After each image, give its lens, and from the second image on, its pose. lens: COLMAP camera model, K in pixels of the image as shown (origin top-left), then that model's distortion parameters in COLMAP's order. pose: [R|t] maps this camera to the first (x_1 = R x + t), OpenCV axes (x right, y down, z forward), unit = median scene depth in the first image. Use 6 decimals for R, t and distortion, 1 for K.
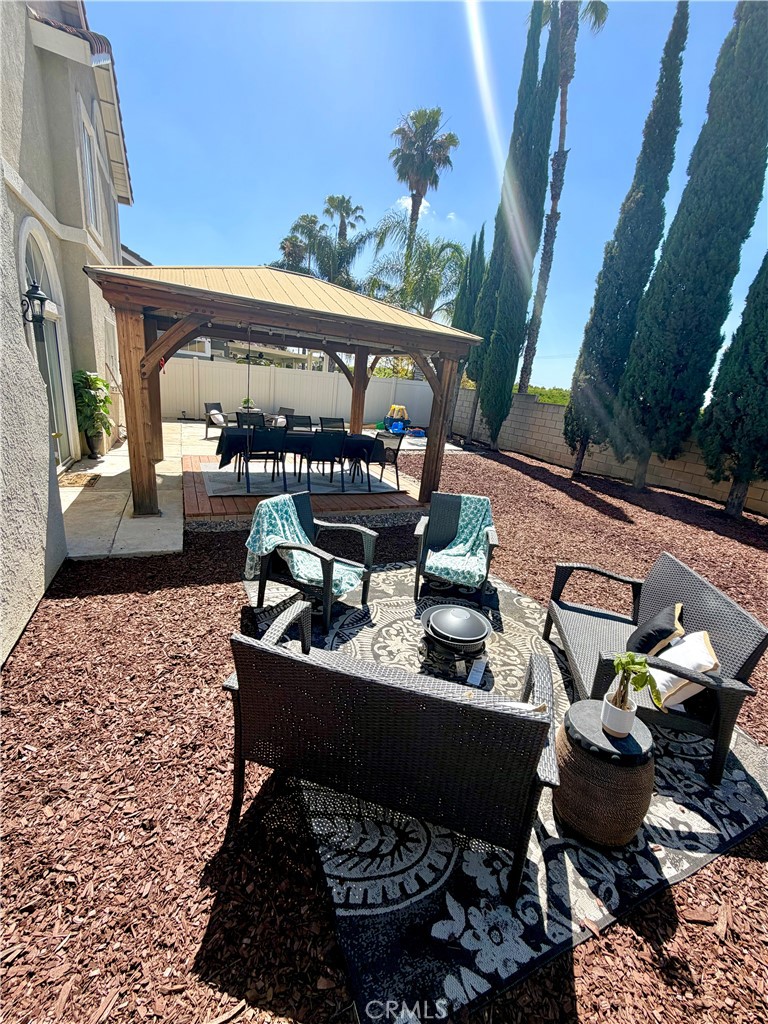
lens RADIAL K [[417.3, 0, 385.0], [0, 417.3, 512.0], [0, 0, 1]] dist [0.001317, -0.000523]
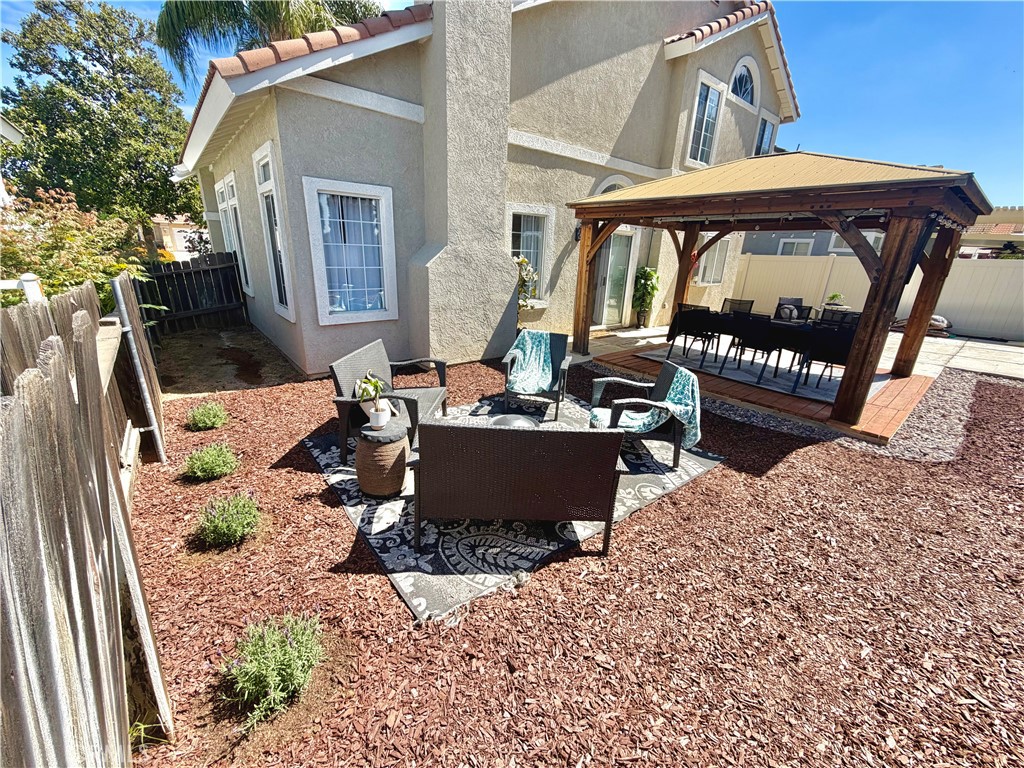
lens RADIAL K [[407.8, 0, 509.4], [0, 407.8, 385.0], [0, 0, 1]] dist [0.001009, -0.000207]
pose [[0.246850, 0.218073, -0.944198, 0.529105], [-0.294431, 0.945166, 0.141320, -0.011548], [0.923242, 0.243116, 0.297521, 0.224286]]
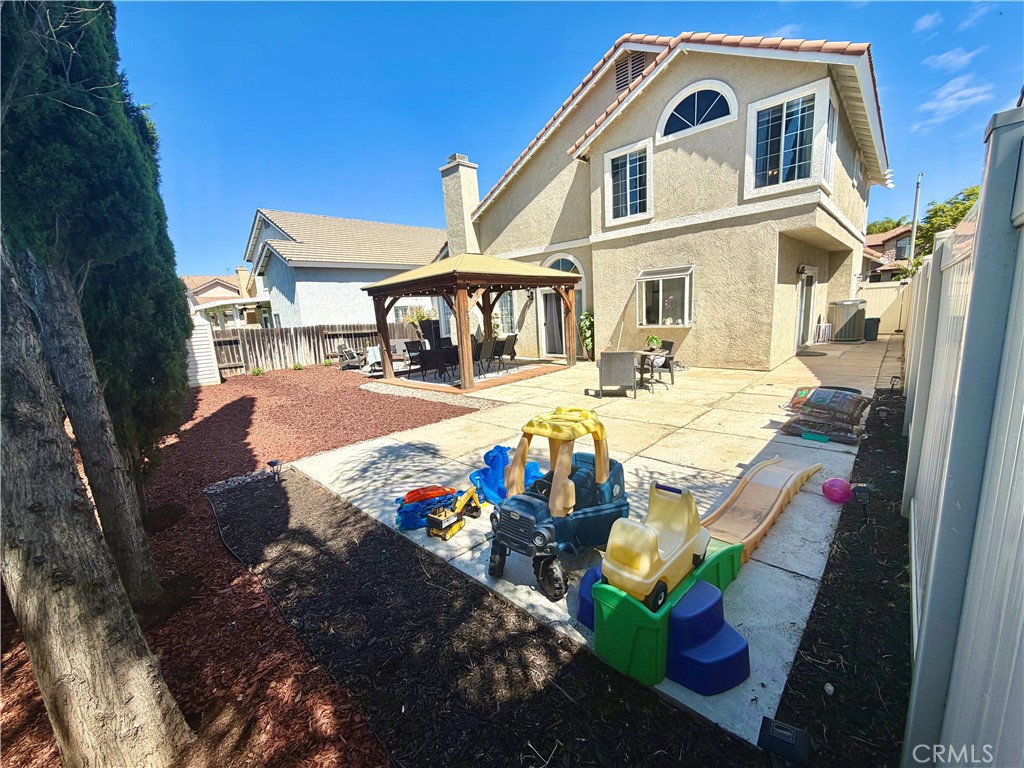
lens RADIAL K [[407.8, 0, 509.4], [0, 407.8, 385.0], [0, 0, 1]] dist [0.001009, -0.000207]
pose [[-0.932236, 0.026042, -0.360913, 0.217721], [-0.135086, 0.900251, 0.413883, -0.655426], [0.335691, 0.434591, -0.835729, 2.218629]]
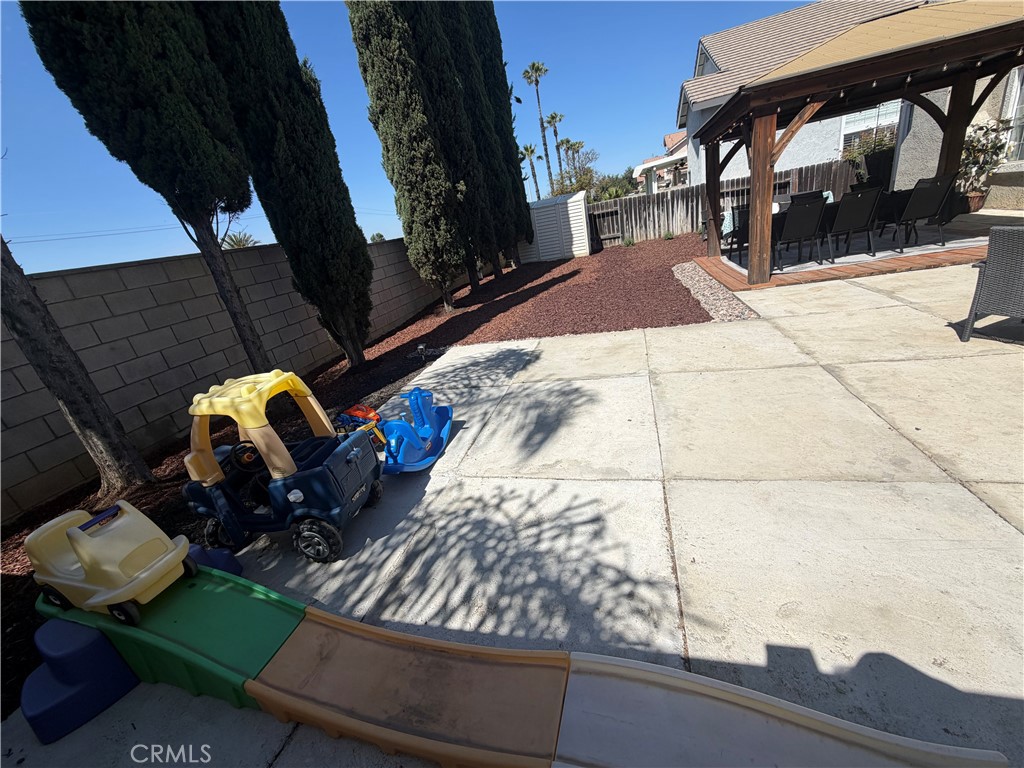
lens RADIAL K [[407.8, 0, 509.4], [0, 407.8, 385.0], [0, 0, 1]] dist [0.001009, -0.000207]
pose [[-0.770762, -0.191501, 0.607662, -0.220336], [0.290386, 0.743346, 0.602588, -0.613722], [-0.567099, 0.640909, -0.517334, 2.017876]]
